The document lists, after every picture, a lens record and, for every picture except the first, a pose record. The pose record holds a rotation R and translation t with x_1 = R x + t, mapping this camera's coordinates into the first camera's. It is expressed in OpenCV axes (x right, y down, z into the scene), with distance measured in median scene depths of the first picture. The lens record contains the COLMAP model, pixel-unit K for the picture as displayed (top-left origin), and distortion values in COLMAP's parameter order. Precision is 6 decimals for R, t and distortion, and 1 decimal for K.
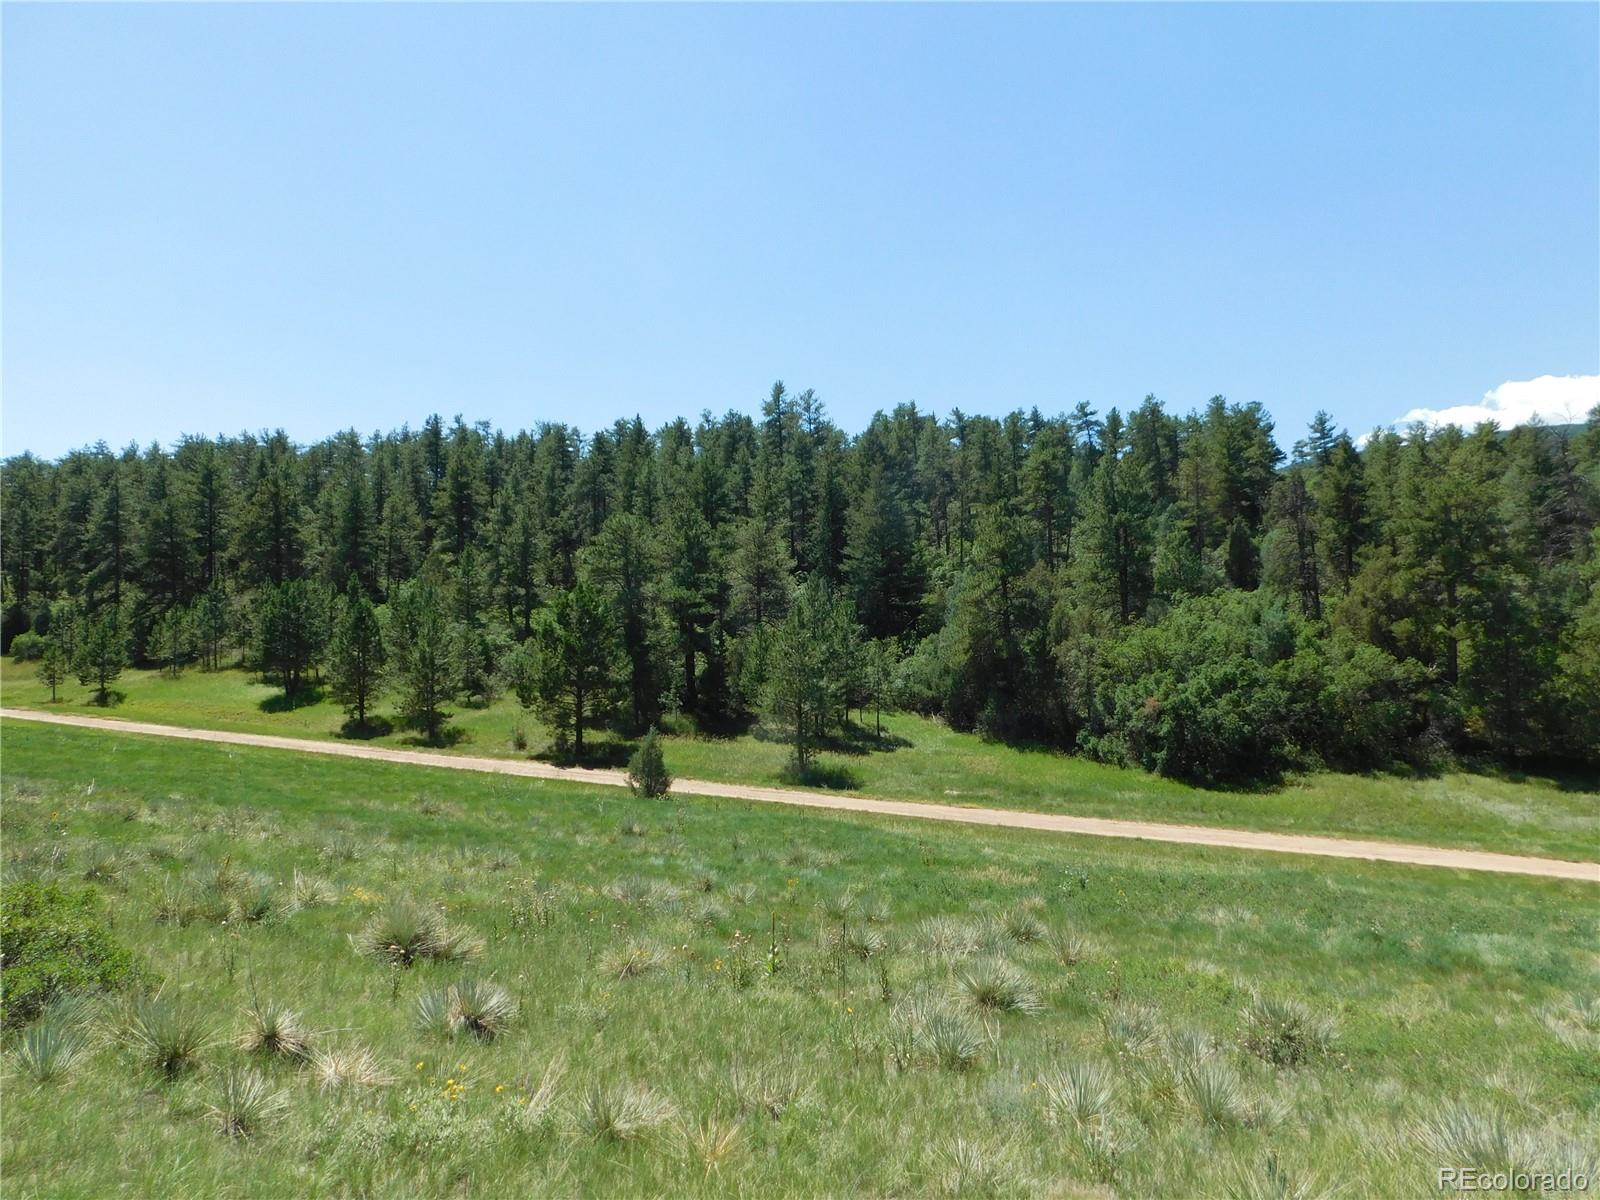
lens RADIAL K [[1070.7, 0, 753.0], [0, 1070.7, 568.3], [0, 0, 1]] dist [-0.068667, 0.053432]
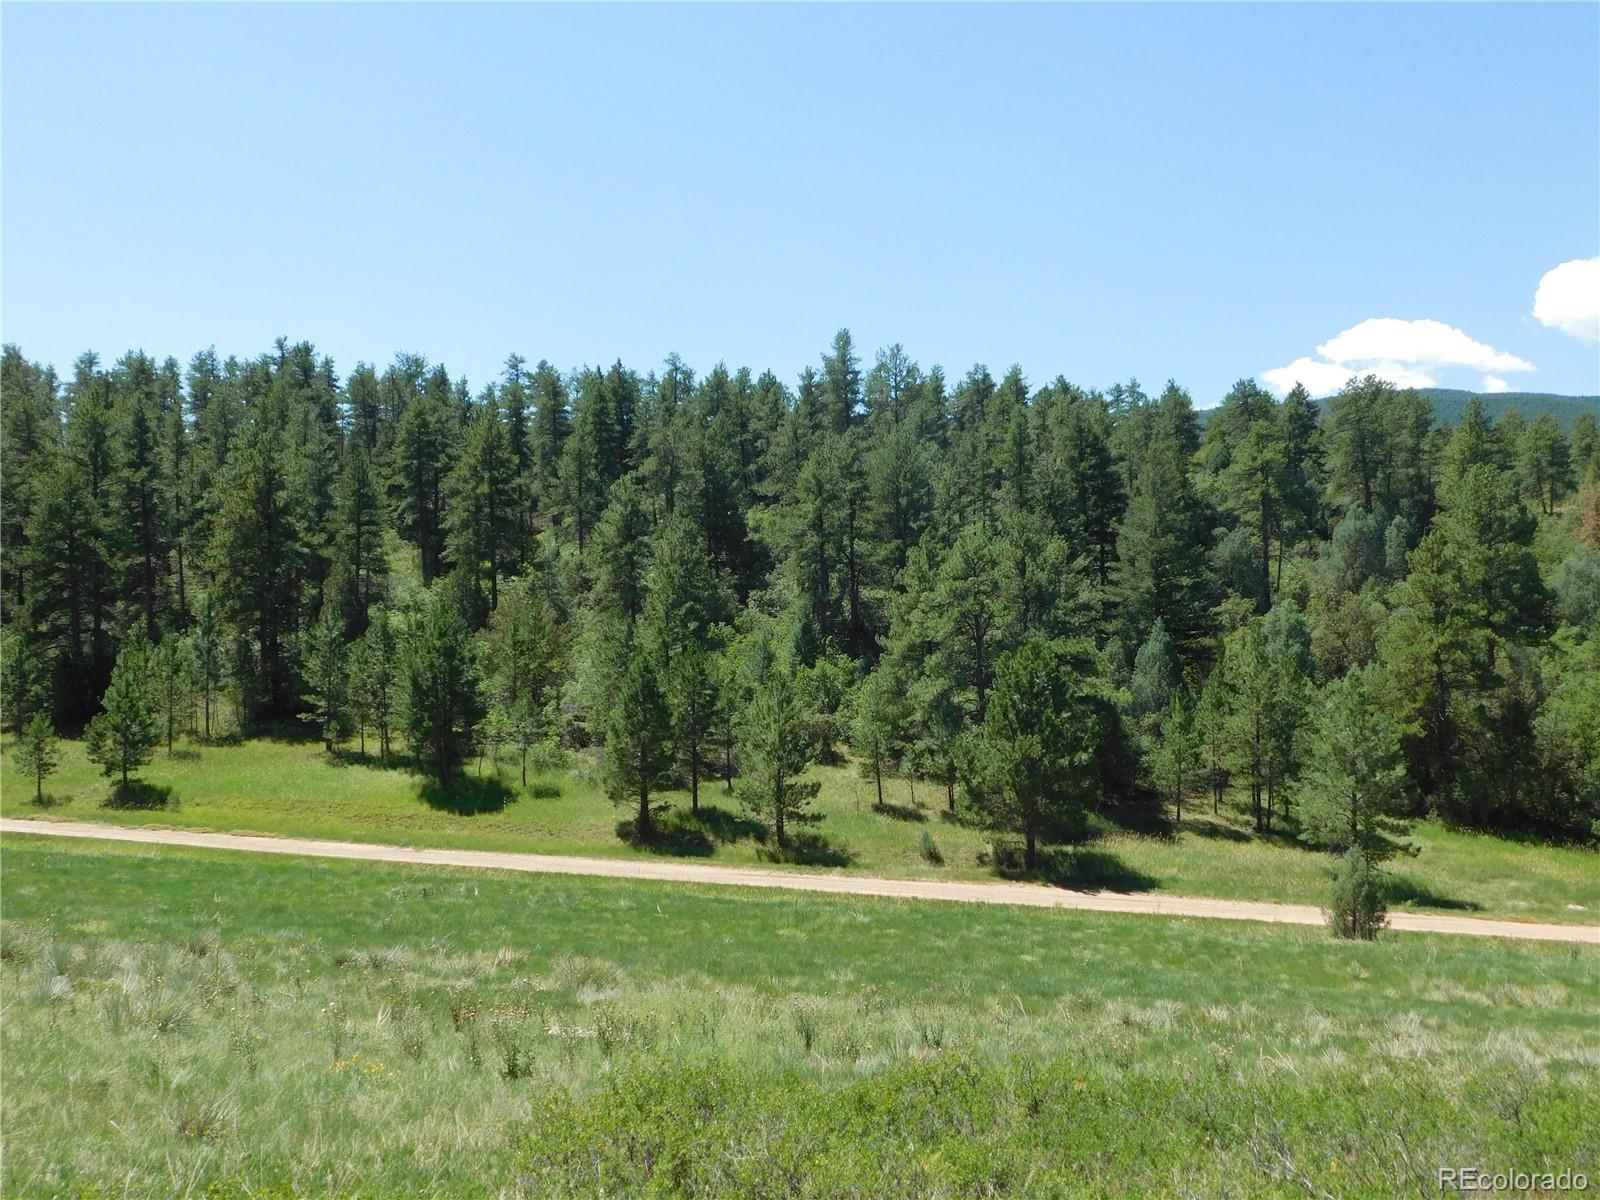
lens RADIAL K [[1411.6, 0, 806.2], [0, 1411.6, 590.8], [0, 0, 1]] dist [-0.010202, 0.007059]
pose [[0.970572, 0.014192, 0.240391, -0.552206], [-0.020298, 0.999531, 0.022940, -0.037788], [-0.239953, -0.027145, 0.970405, 0.087437]]
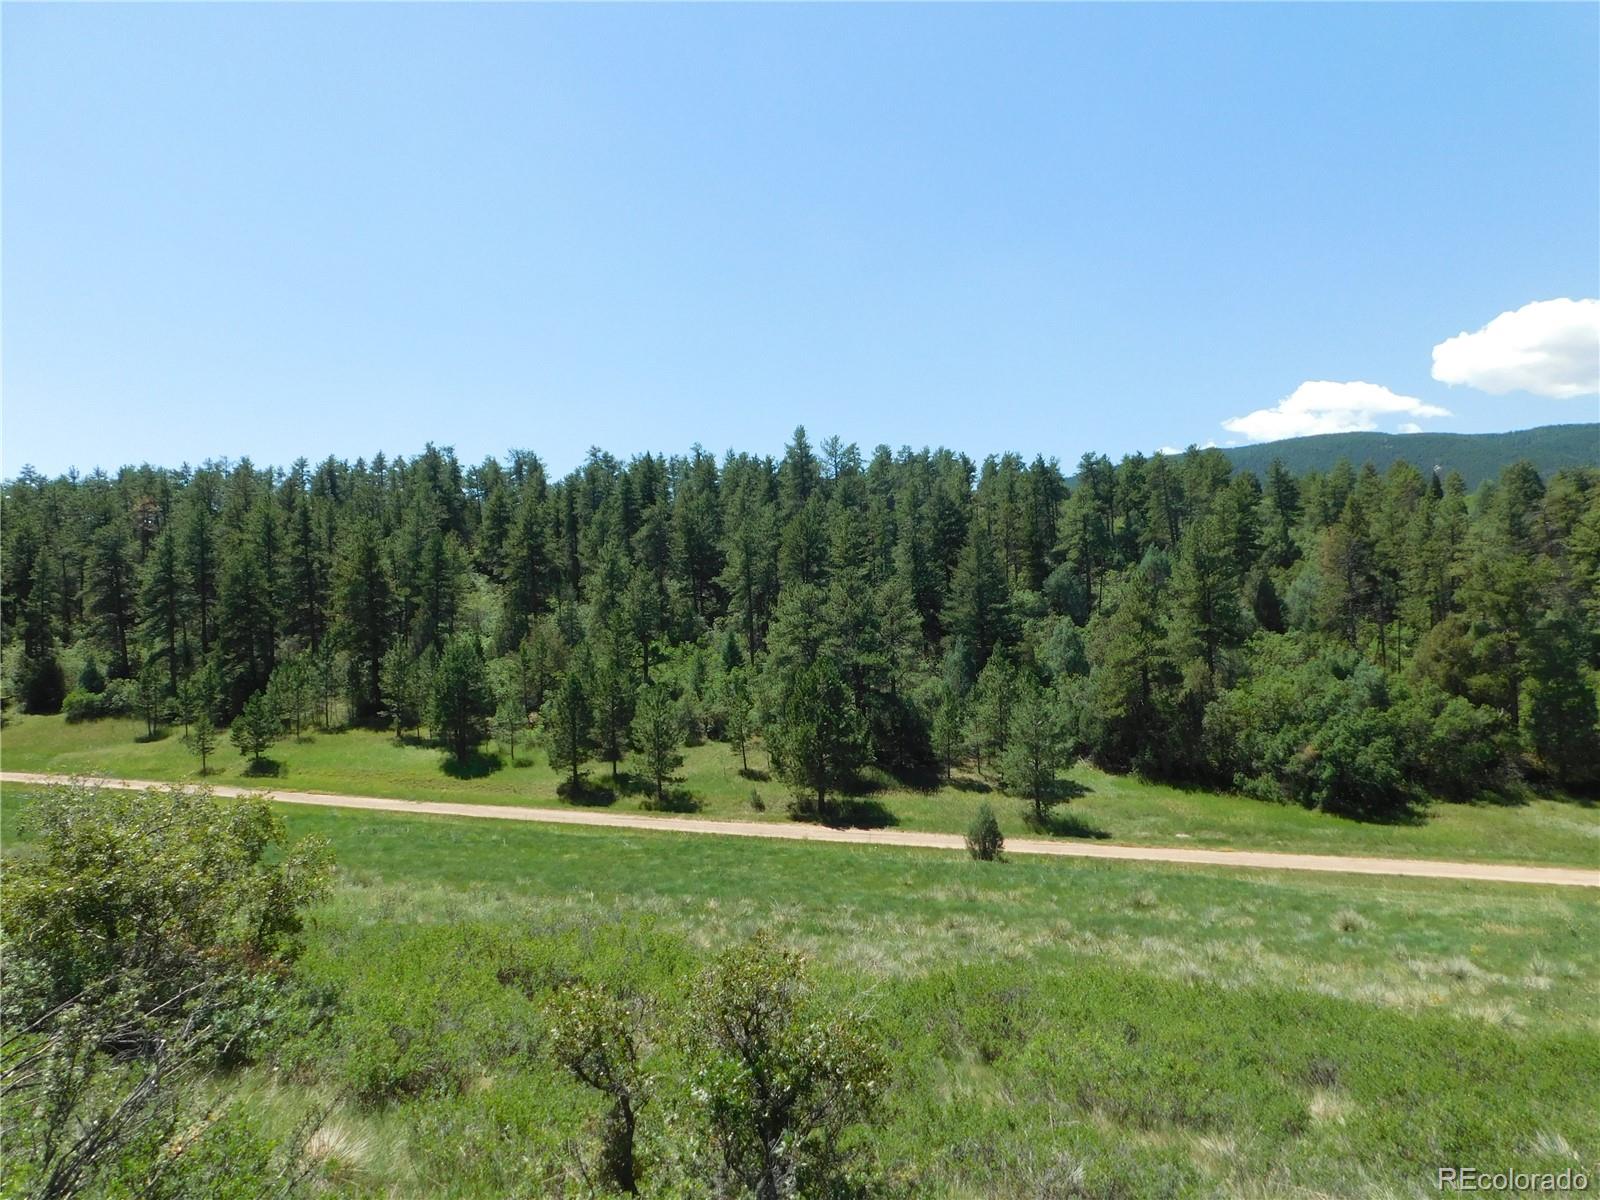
lens RADIAL K [[1070.7, 0, 804.1], [0, 1070.7, 588.8], [0, 0, 1]] dist [-0.068667, 0.053432]
pose [[0.986321, -0.007250, 0.164675, -0.357419], [0.005241, 0.999907, 0.012629, -0.069399], [-0.164751, -0.011593, 0.986267, -0.078297]]
